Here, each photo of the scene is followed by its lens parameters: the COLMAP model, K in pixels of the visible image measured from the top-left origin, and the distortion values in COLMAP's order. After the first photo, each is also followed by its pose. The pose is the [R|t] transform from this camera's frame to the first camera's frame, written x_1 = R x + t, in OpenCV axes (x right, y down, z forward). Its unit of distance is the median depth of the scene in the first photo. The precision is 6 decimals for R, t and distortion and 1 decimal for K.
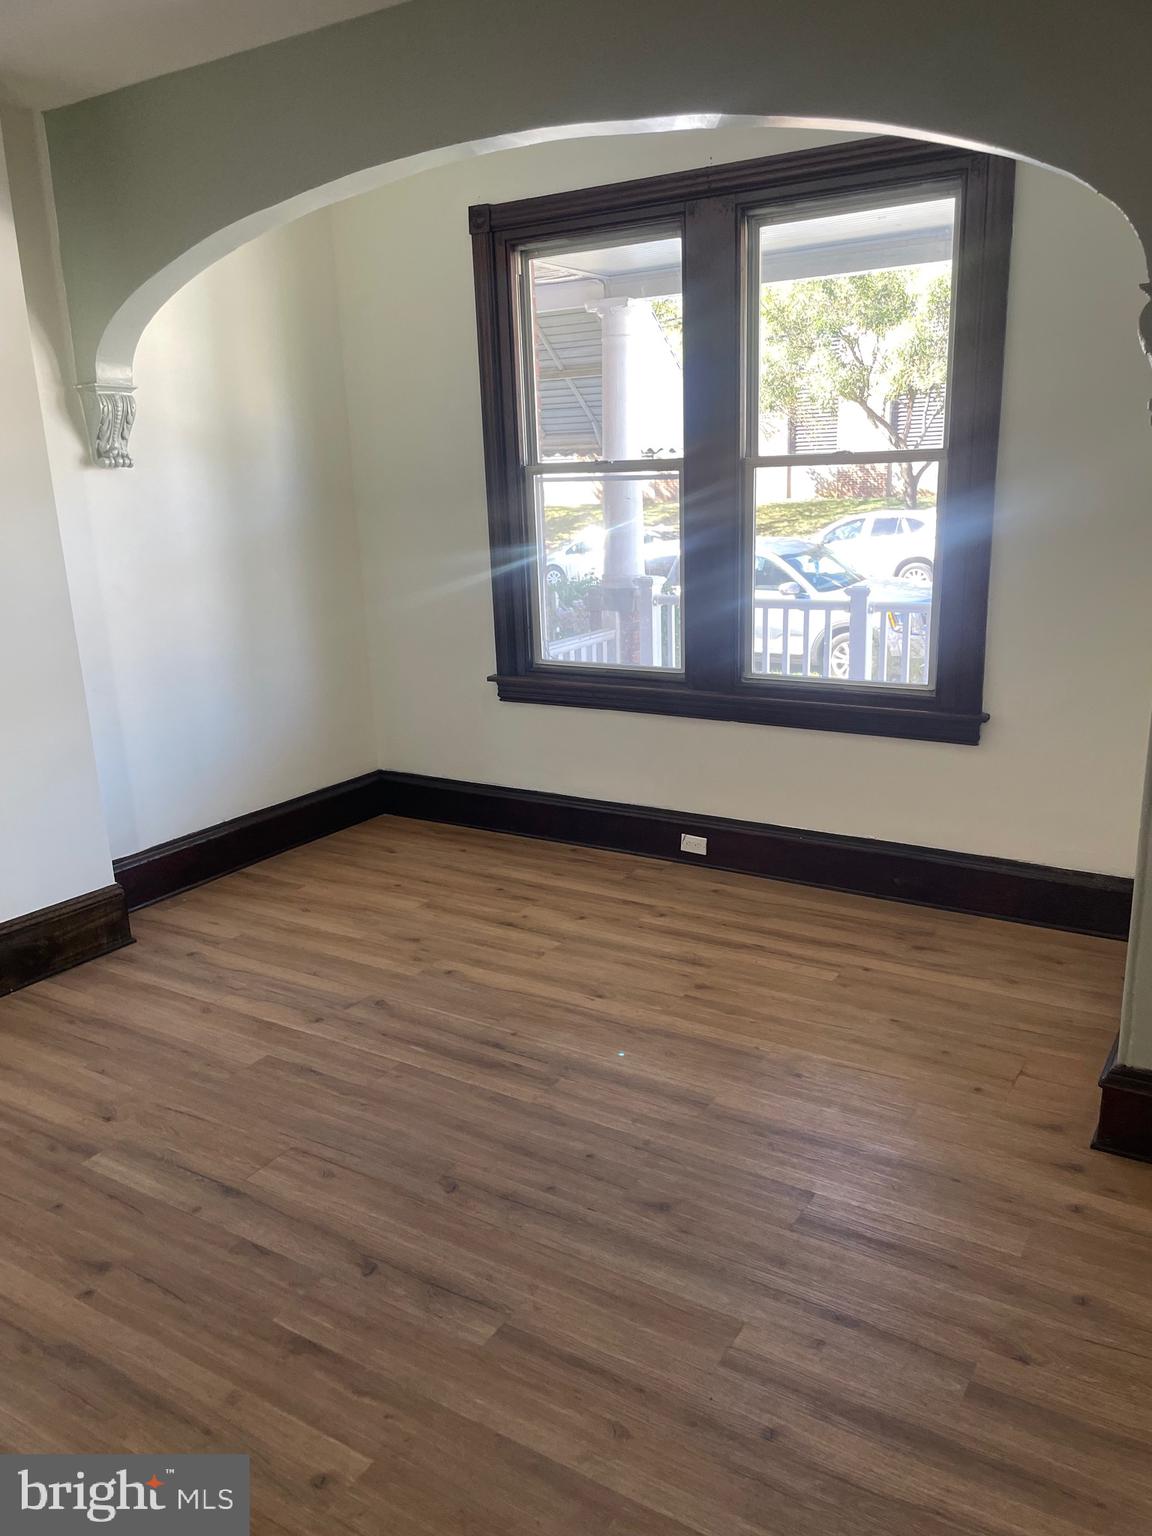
lens RADIAL K [[1162.7, 0, 573.5], [0, 1162.7, 780.4], [0, 0, 1]] dist [0.096889, -0.125036]
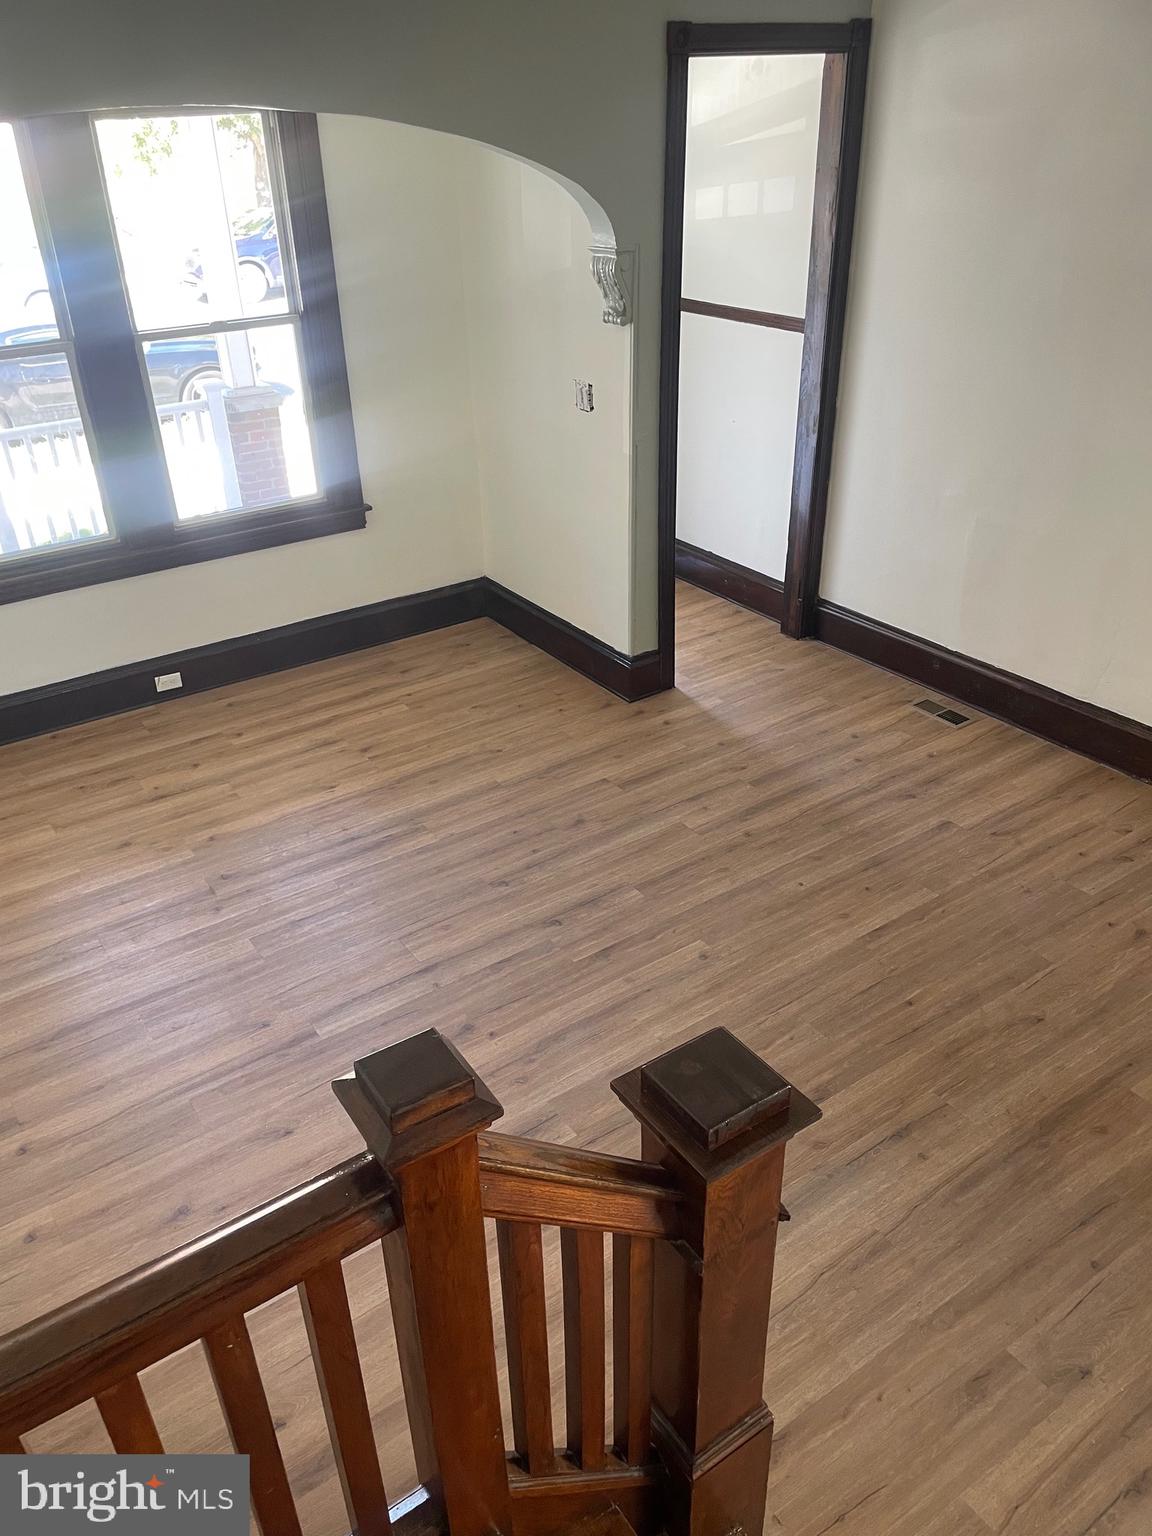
lens RADIAL K [[1163.0, 0, 580.8], [0, 1163.0, 779.5], [0, 0, 1]] dist [0.091694, -0.119814]
pose [[0.390126, -0.444099, 0.806584, -0.824407], [0.253517, 0.893946, 0.369580, -0.212522], [-0.885173, 0.060300, 0.461339, 0.124322]]
